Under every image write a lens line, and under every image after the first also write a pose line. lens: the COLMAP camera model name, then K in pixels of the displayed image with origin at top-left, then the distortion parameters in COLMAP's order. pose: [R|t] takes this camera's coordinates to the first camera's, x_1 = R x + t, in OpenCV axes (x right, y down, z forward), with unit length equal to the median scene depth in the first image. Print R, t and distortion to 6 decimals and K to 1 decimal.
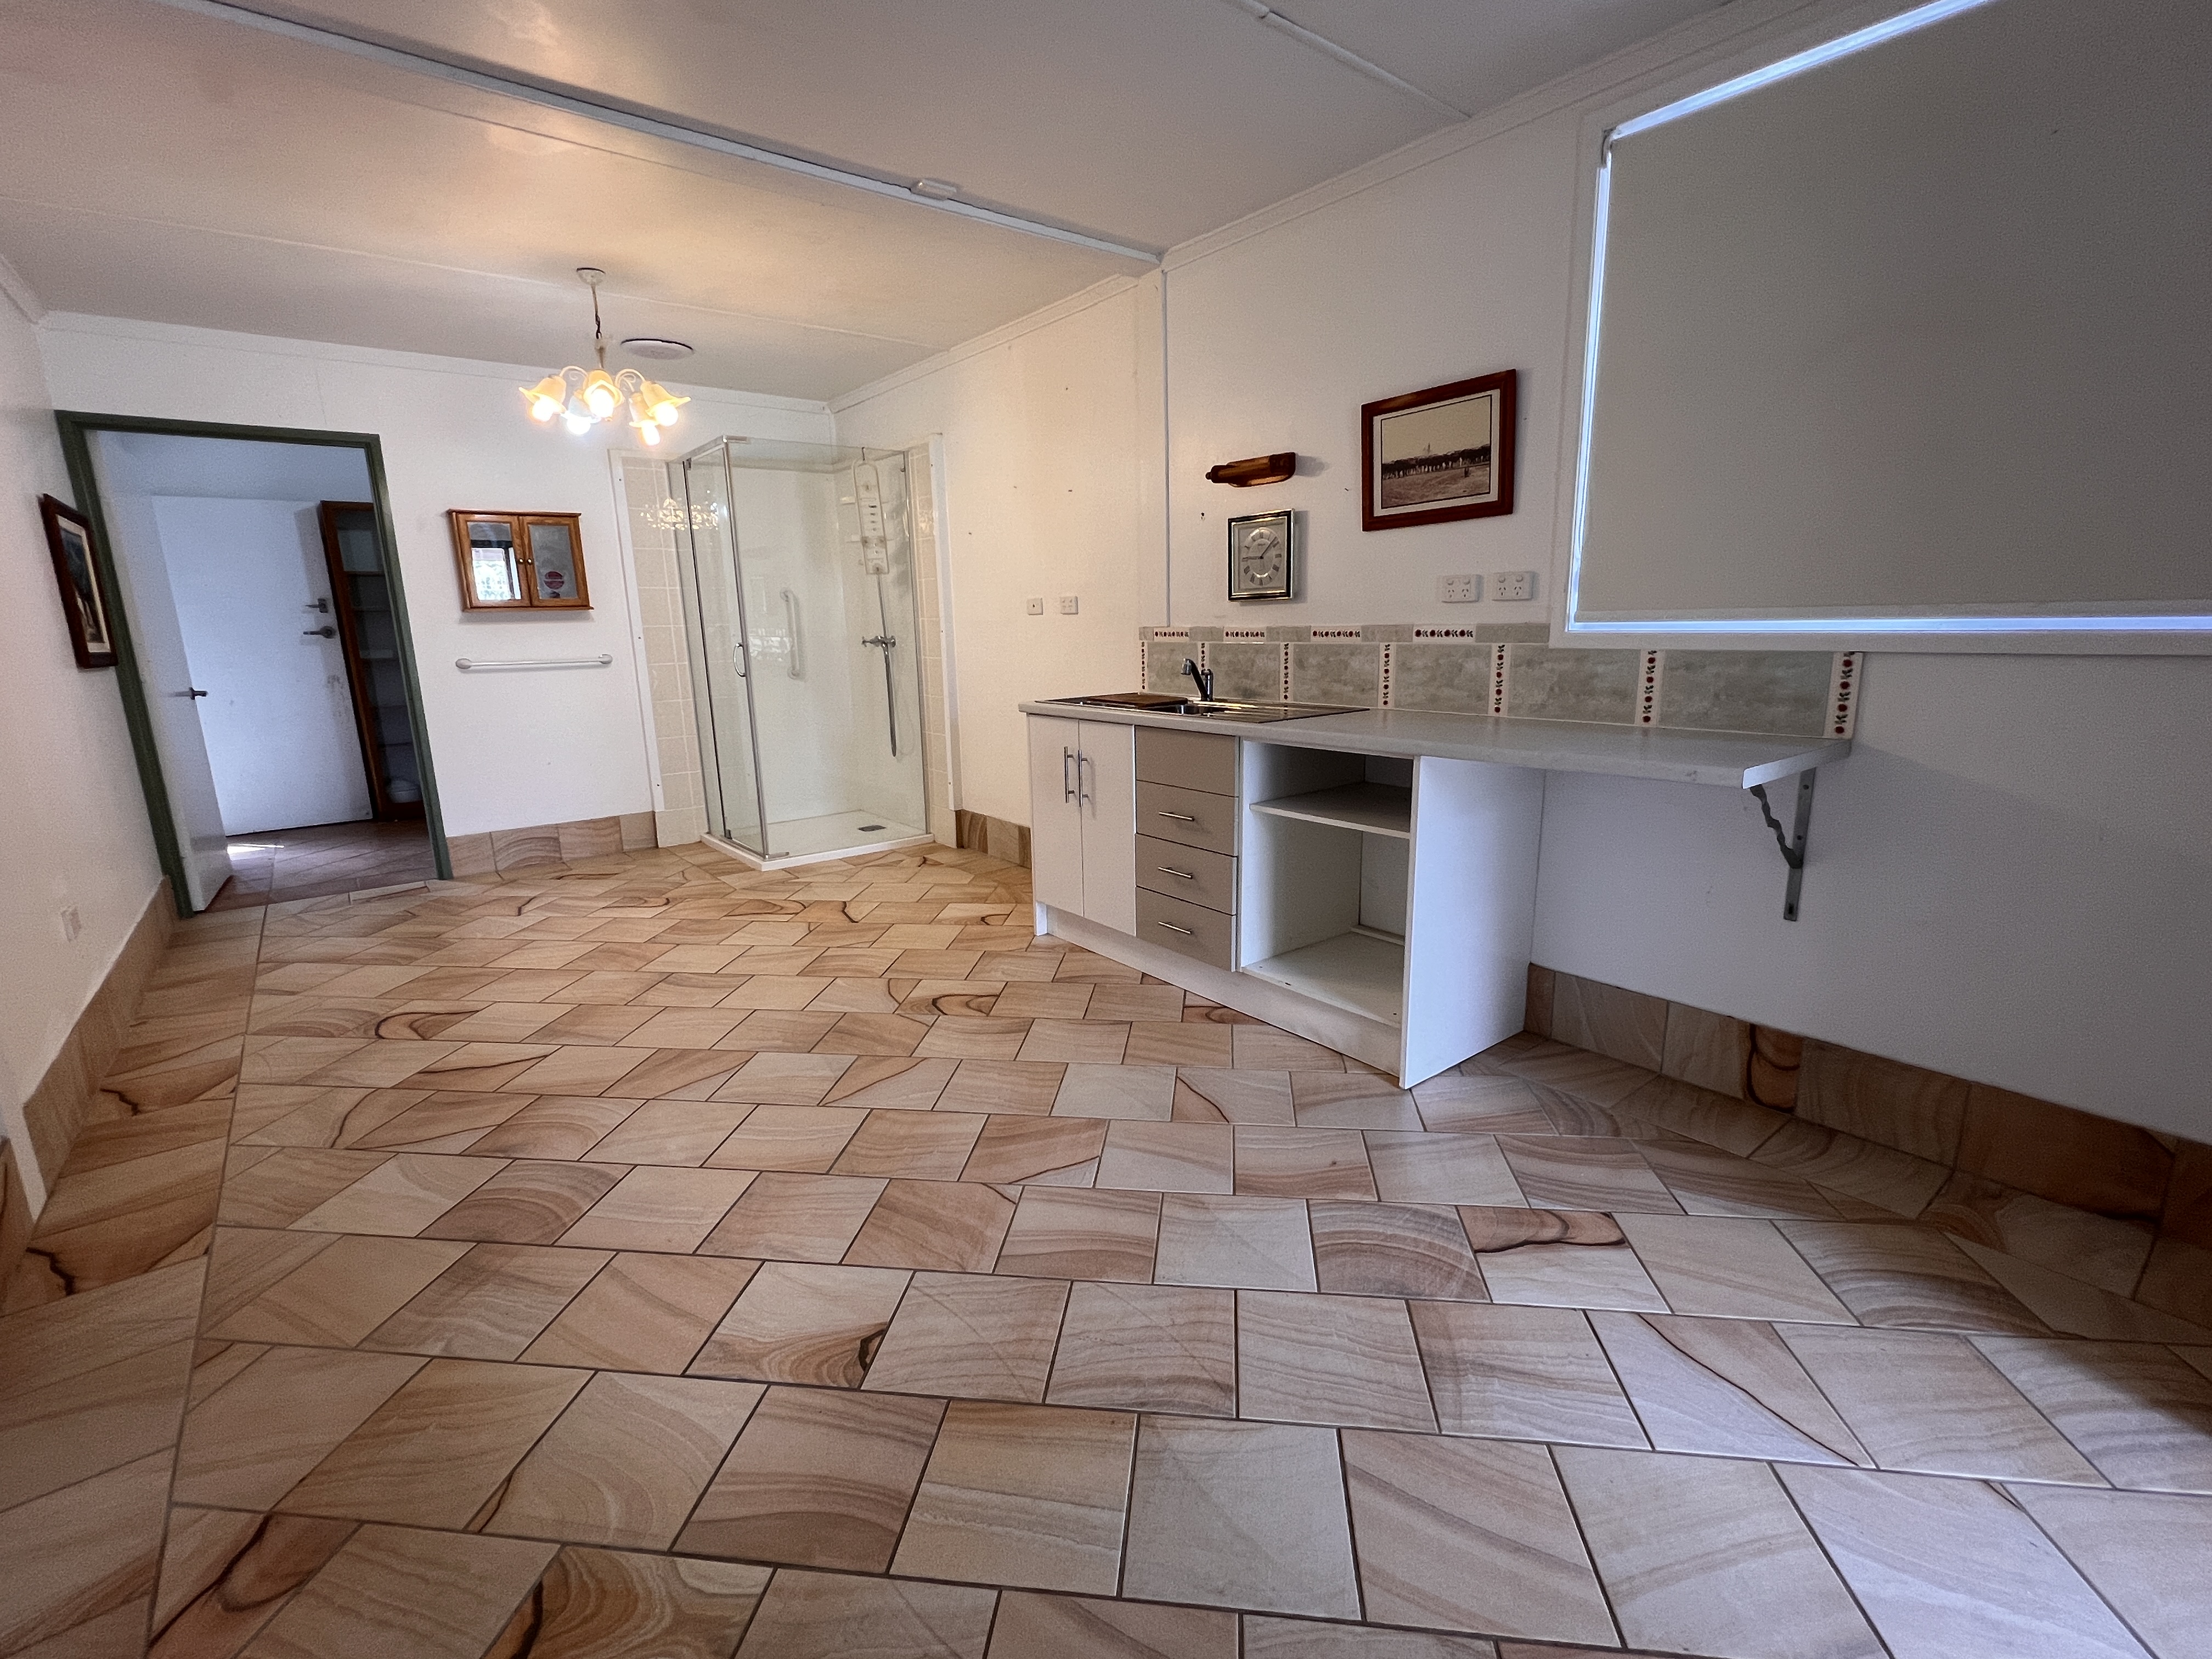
lens RADIAL K [[985.6, 0, 1106.9], [0, 985.6, 831.4], [0, 0, 1]] dist [-0.003023, -0.000282]
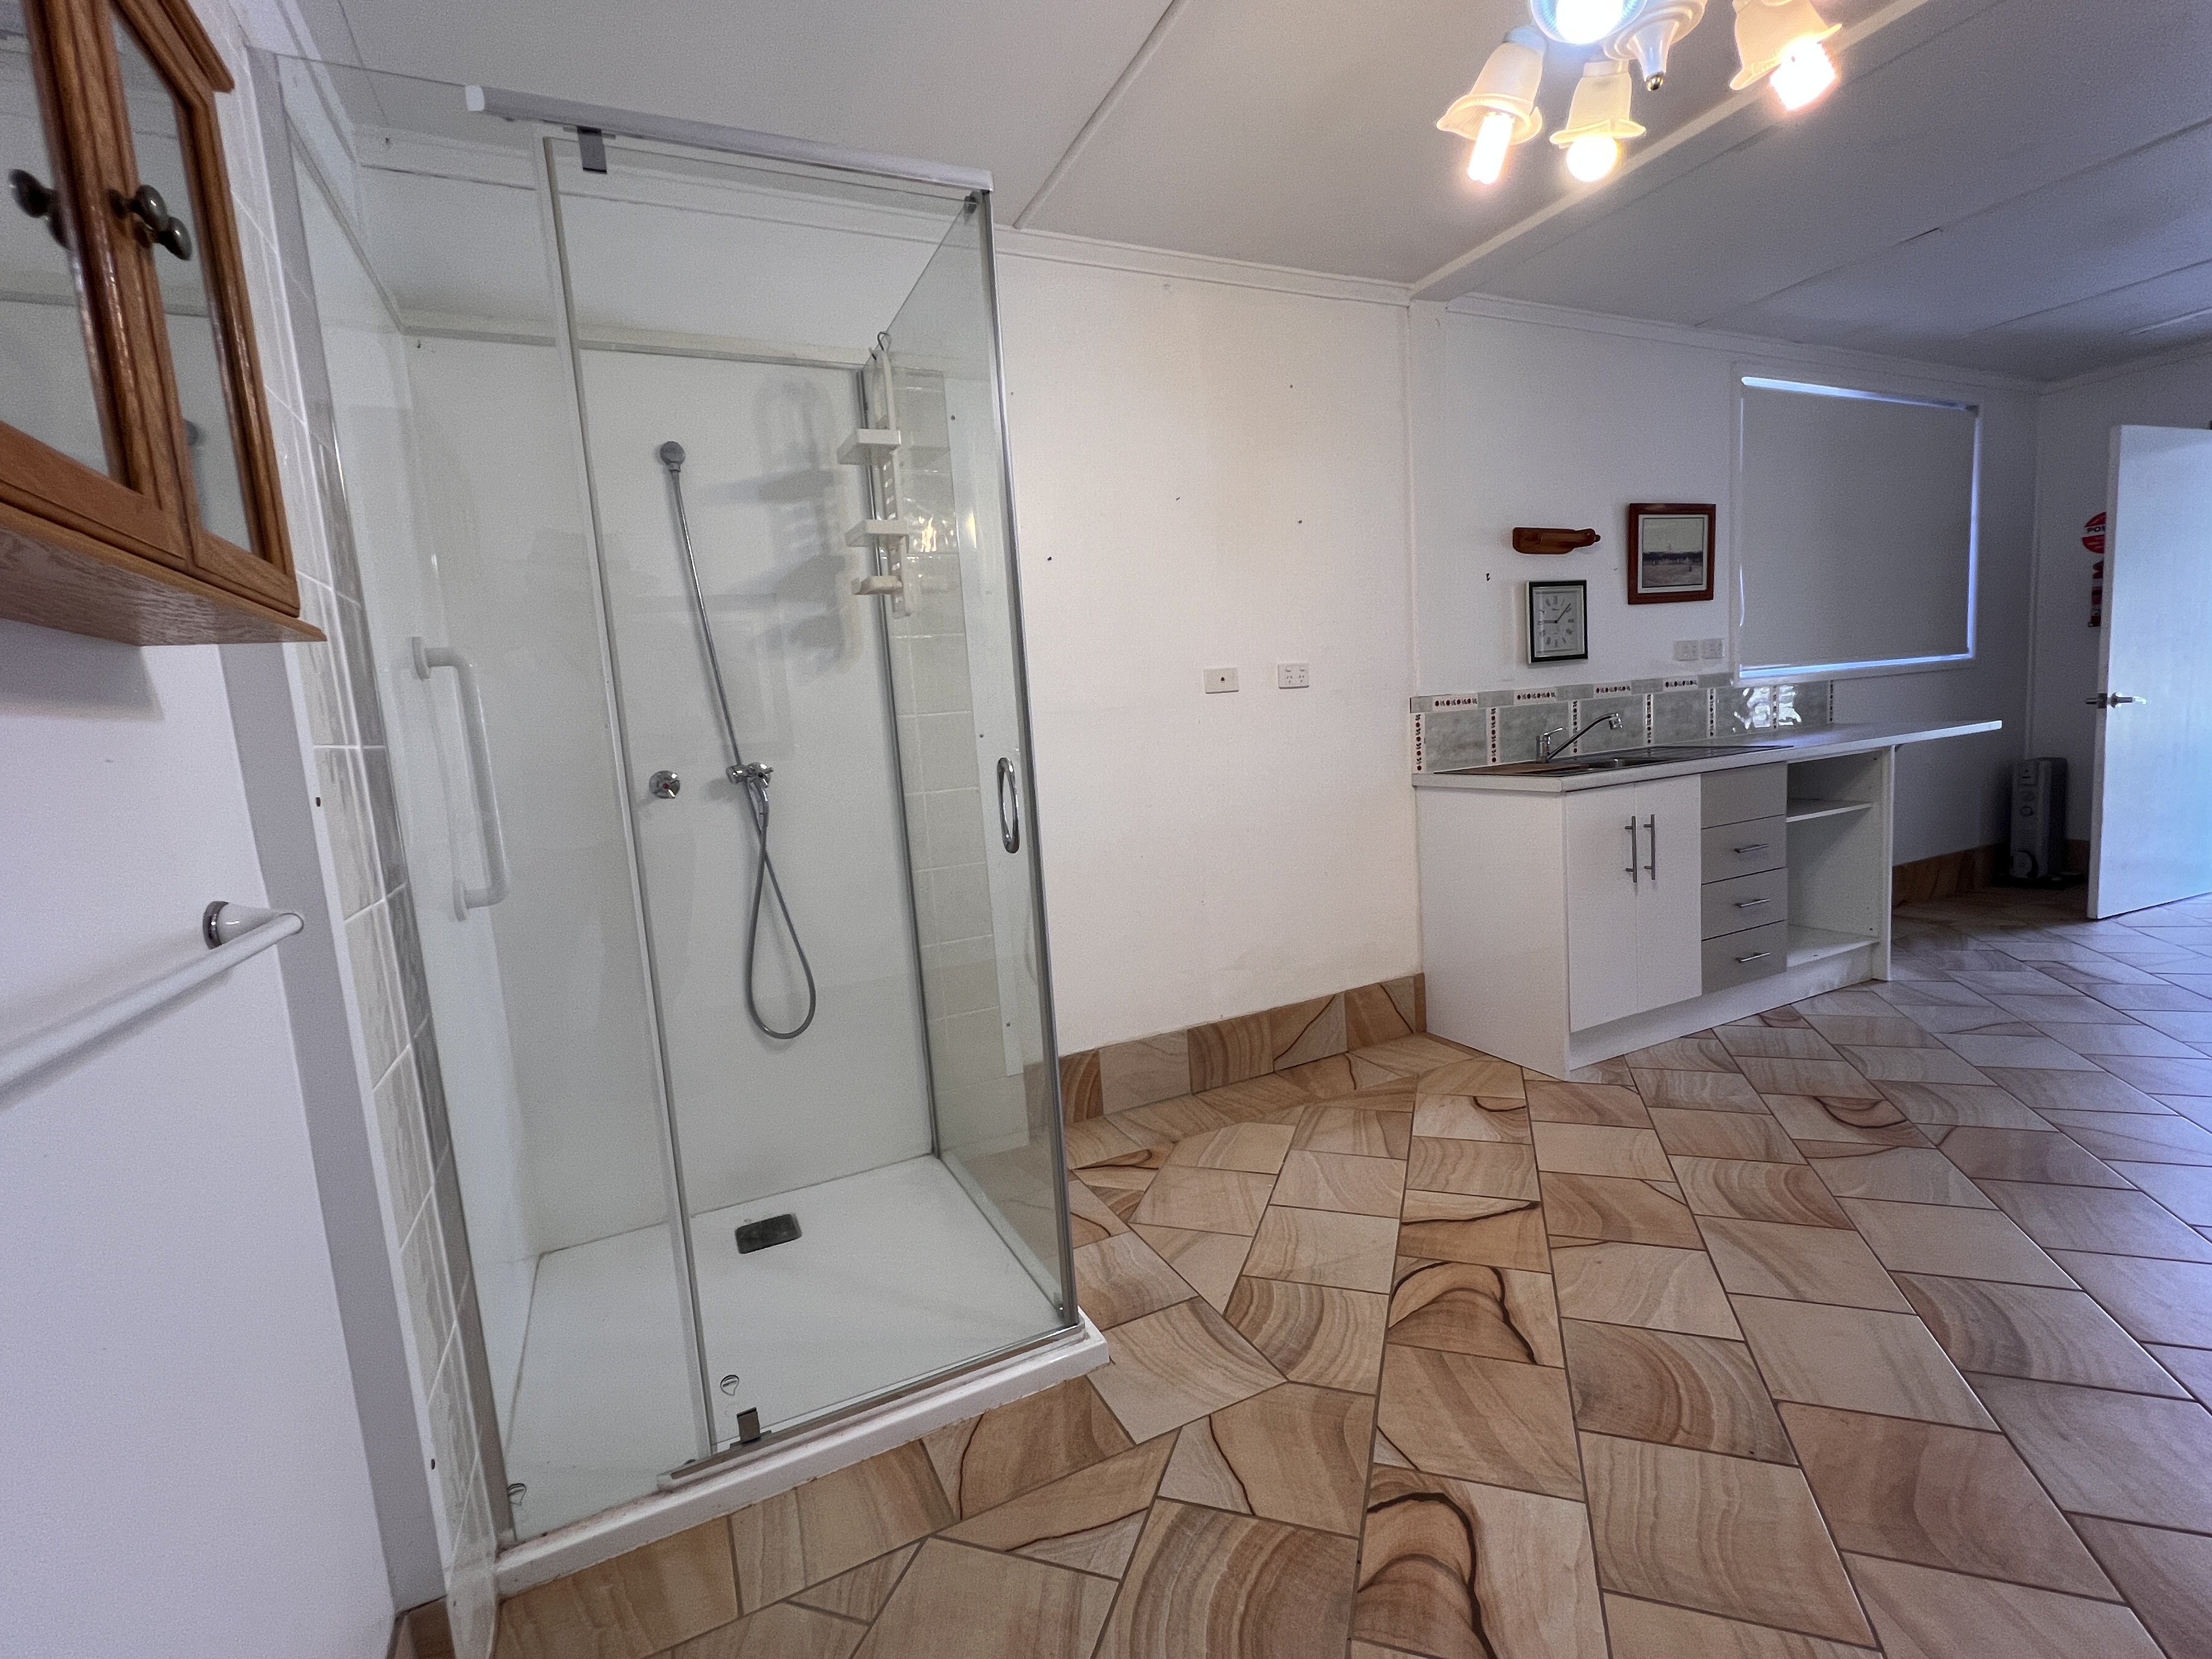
lens RADIAL K [[985.6, 0, 1103.3], [0, 985.6, 827.6], [0, 0, 1]] dist [-0.003023, -0.000282]
pose [[0.231867, -0.109621, 0.966551, -1.010424], [0.273397, 0.960922, 0.043397, -0.248973], [-0.933537, 0.254190, 0.252776, 1.262520]]
